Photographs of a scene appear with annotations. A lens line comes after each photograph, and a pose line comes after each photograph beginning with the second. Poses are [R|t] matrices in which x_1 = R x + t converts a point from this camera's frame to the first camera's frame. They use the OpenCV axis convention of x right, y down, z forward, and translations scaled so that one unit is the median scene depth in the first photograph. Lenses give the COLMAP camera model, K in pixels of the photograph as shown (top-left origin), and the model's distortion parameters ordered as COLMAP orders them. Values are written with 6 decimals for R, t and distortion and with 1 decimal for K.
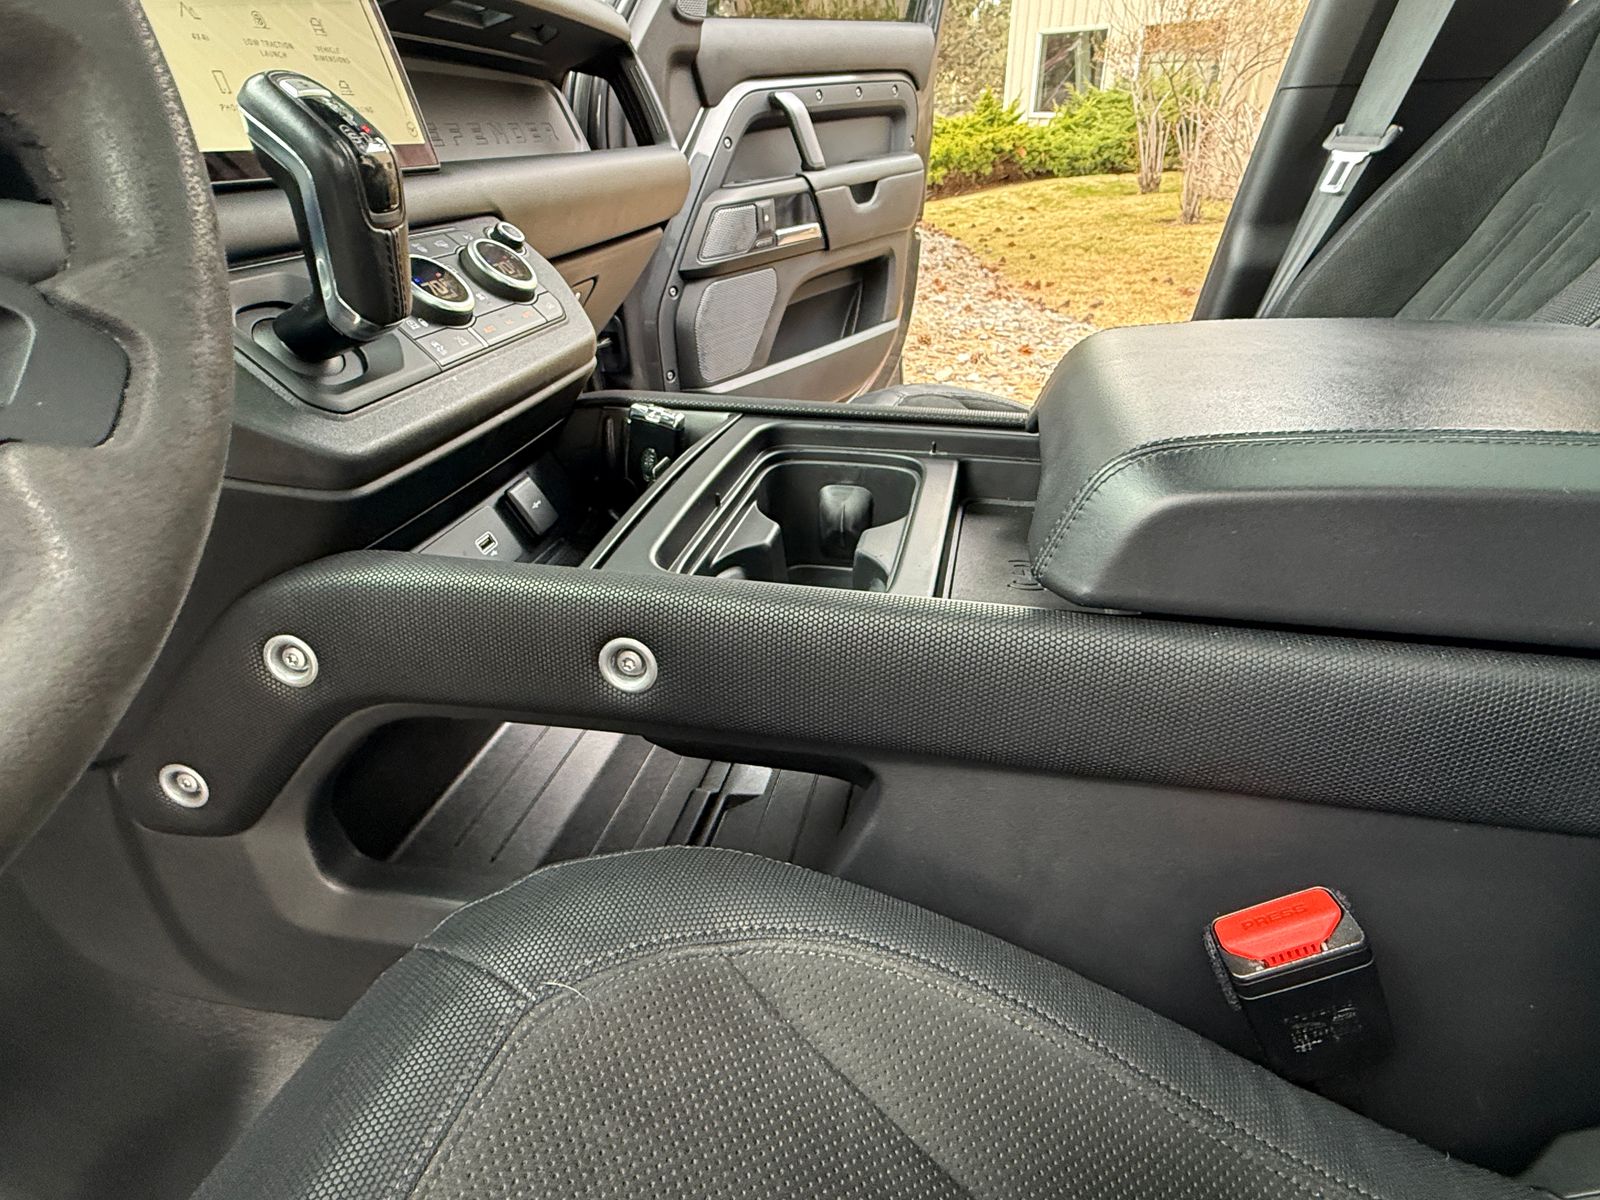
lens RADIAL K [[882.4, 0, 790.6], [0, 882.4, 607.3], [0, 0, 1]] dist [0.003275, -0.002123]
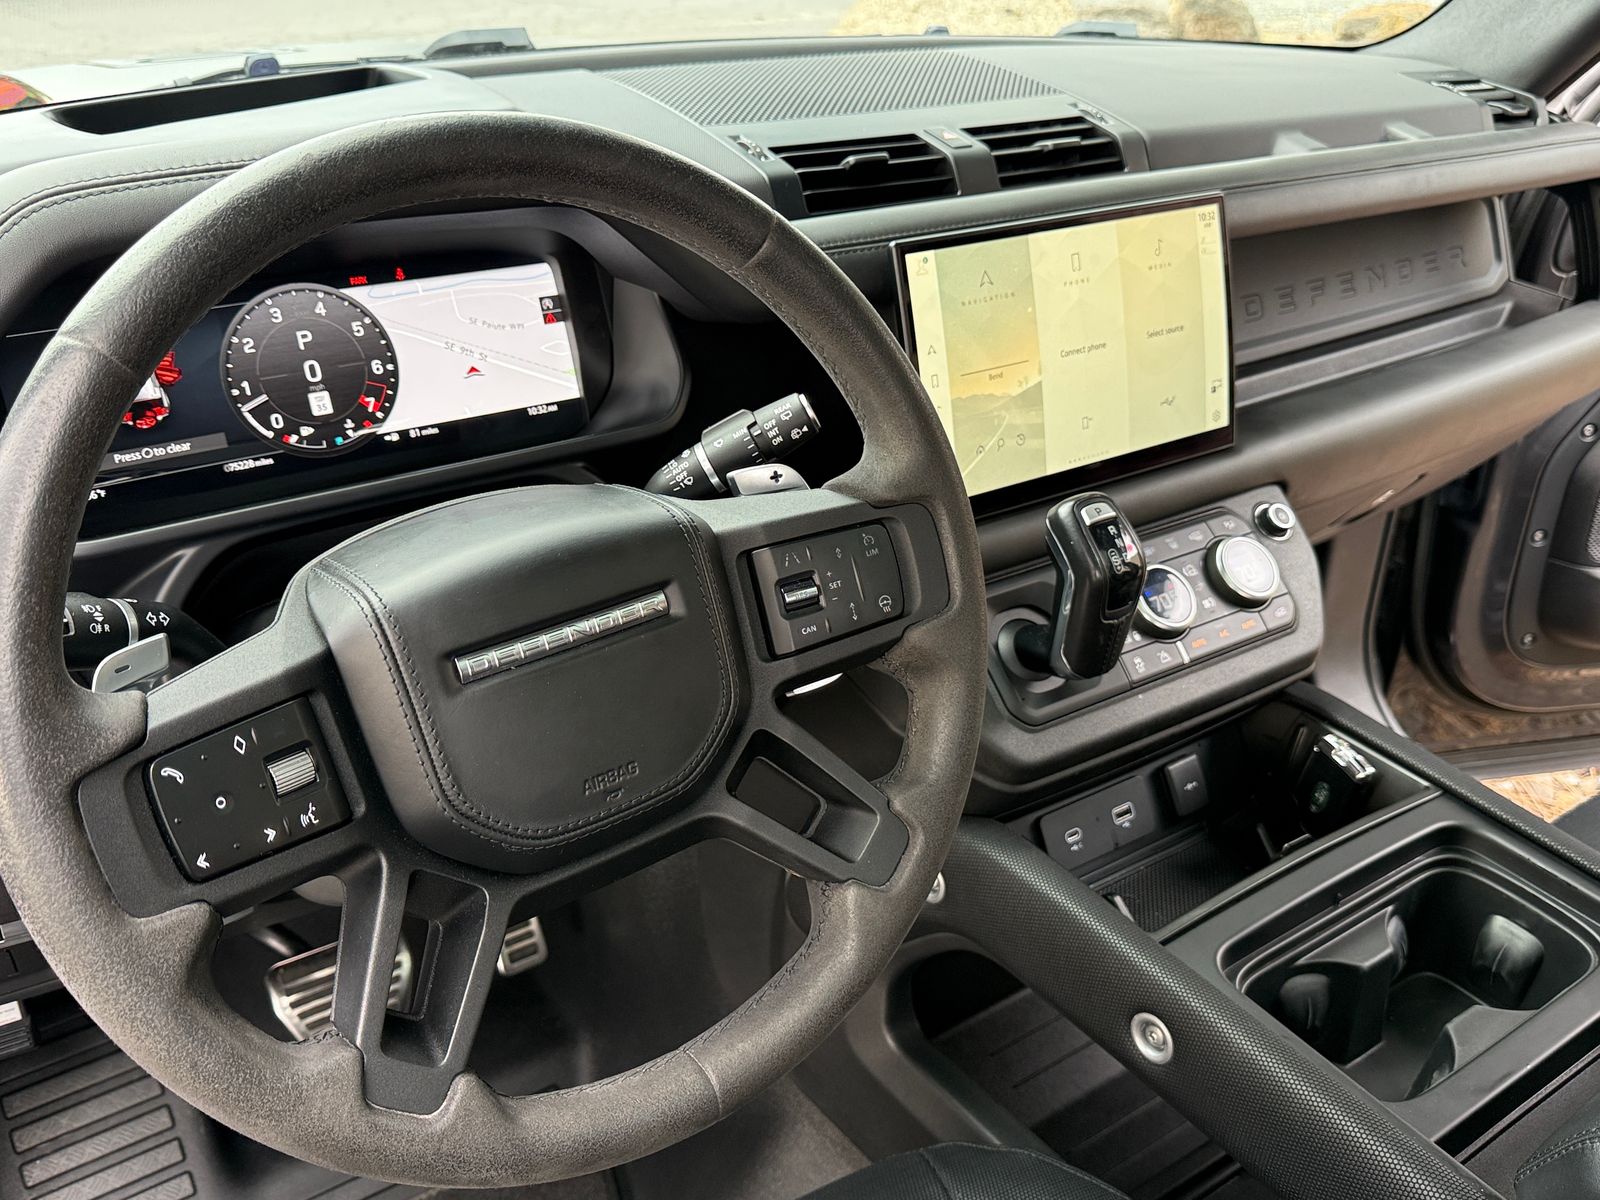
lens RADIAL K [[1383.9, 0, 771.5], [0, 1383.9, 590.9], [0, 0, 1]] dist [0.041239, -0.057853]
pose [[0.726759, 0.354301, -0.588466, 0.068583], [-0.360289, 0.926023, 0.112577, -0.105689], [0.584819, 0.130202, 0.800646, -0.179468]]
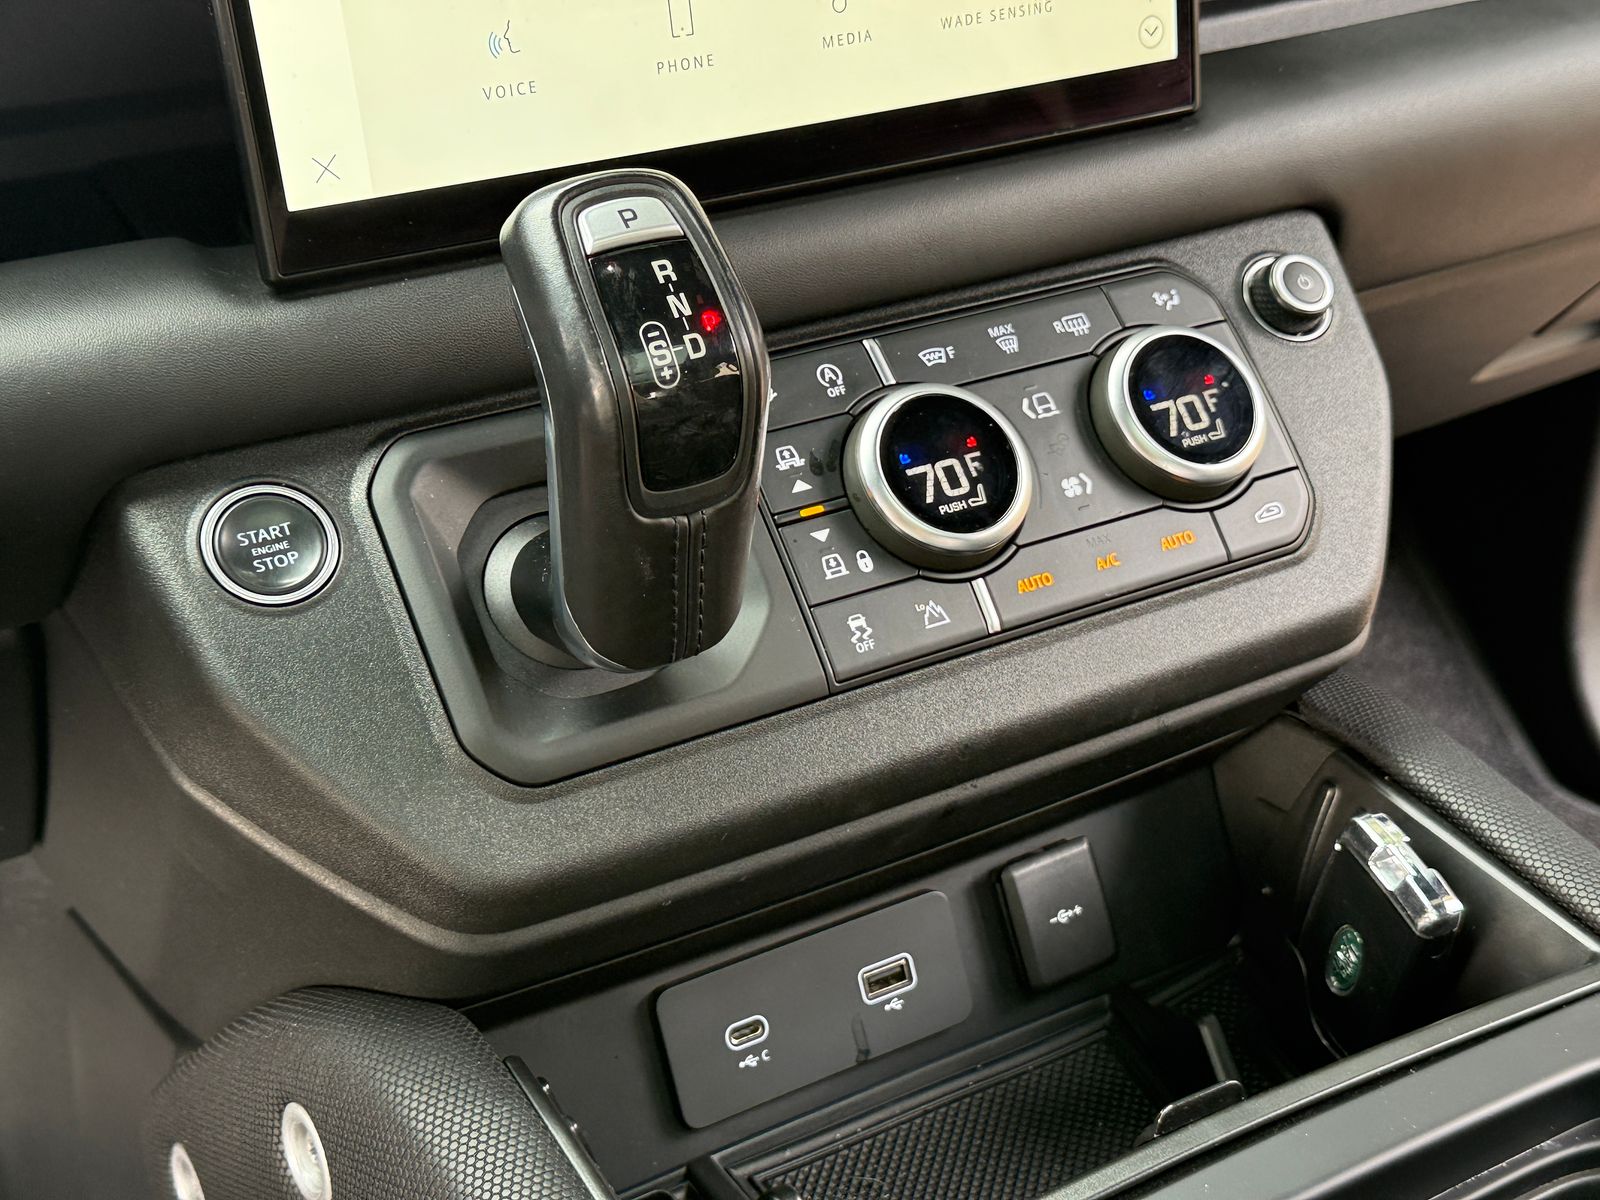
lens RADIAL K [[2125.6, 0, 797.5], [0, 2125.6, 588.6], [0, 0, 1]] dist [-0.024074, 0.000000]
pose [[0.689553, 0.405078, -0.600356, 0.055783], [-0.378970, 0.908221, 0.177528, -0.127126], [0.617169, 0.105102, 0.779779, 0.035977]]
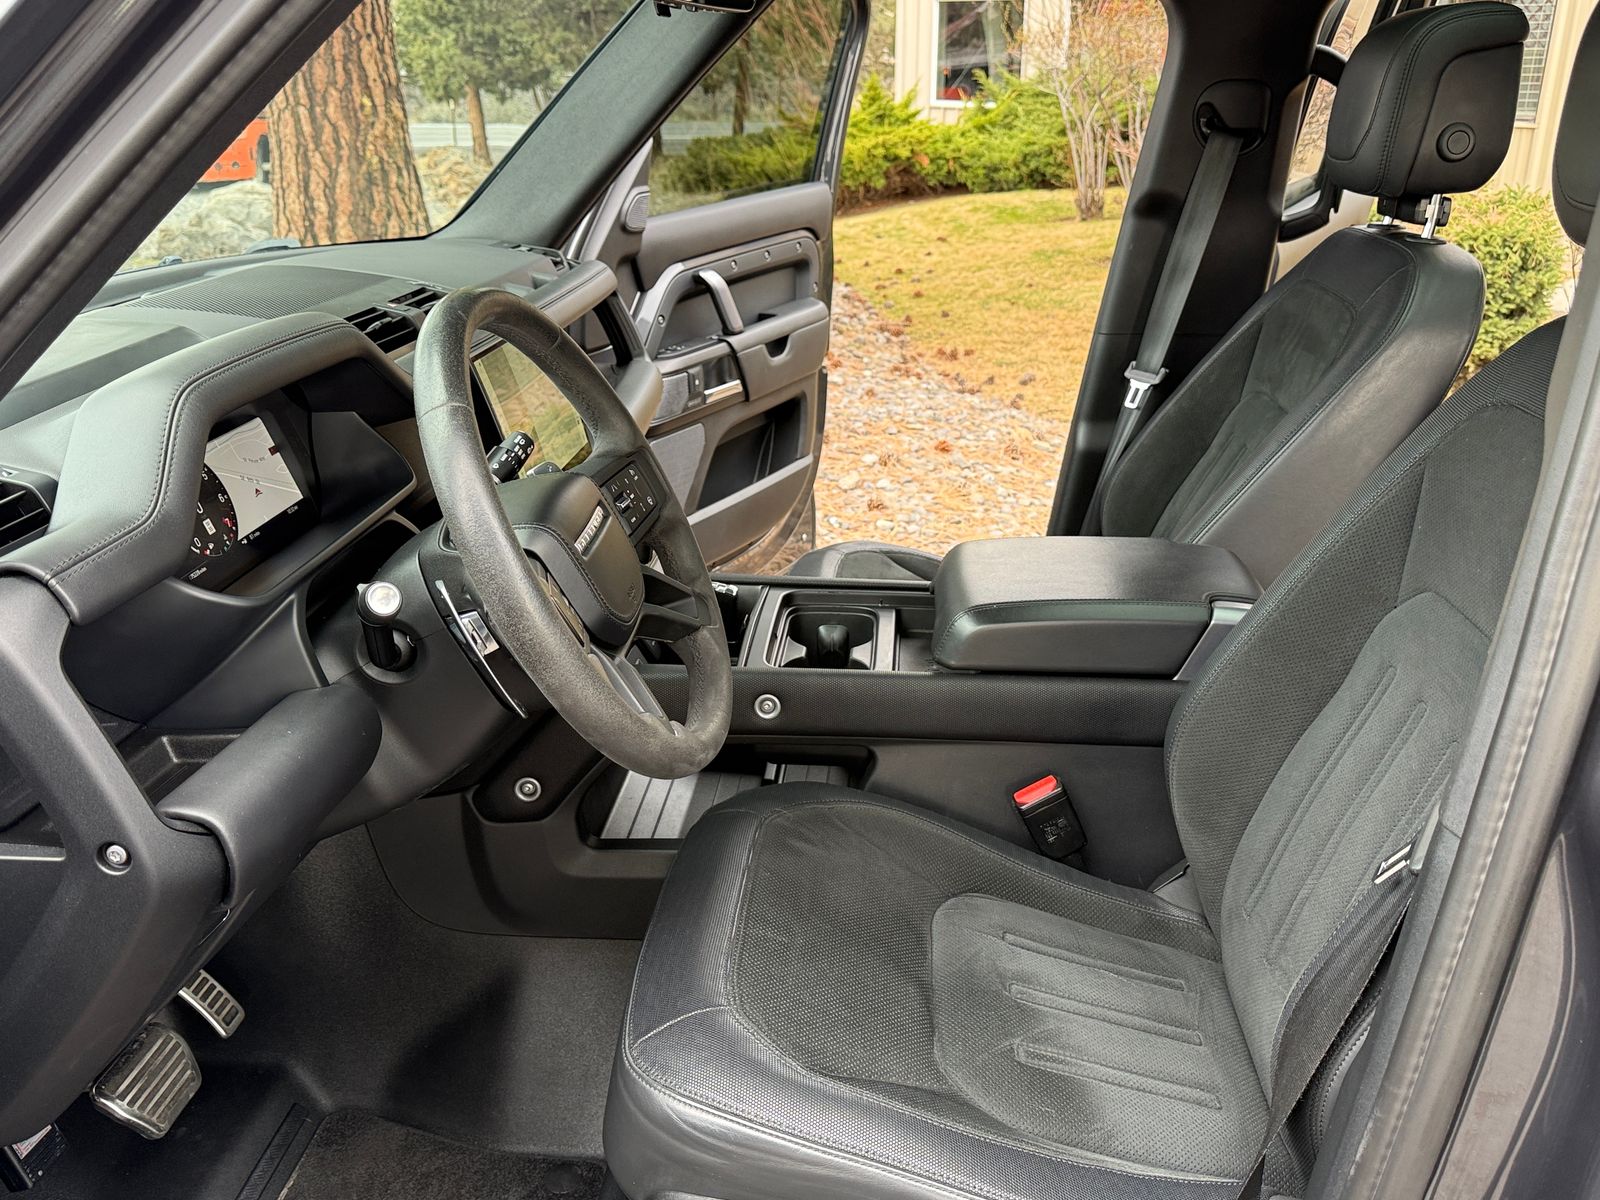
lens RADIAL K [[1383.9, 0, 797.7], [0, 1383.9, 598.4], [0, 0, 1]] dist [0.041239, -0.057853]
pose [[0.989790, -0.037120, 0.137618, -0.121385], [0.057011, 0.988001, -0.143543, 0.063629], [-0.130638, 0.149923, 0.980029, -0.536765]]
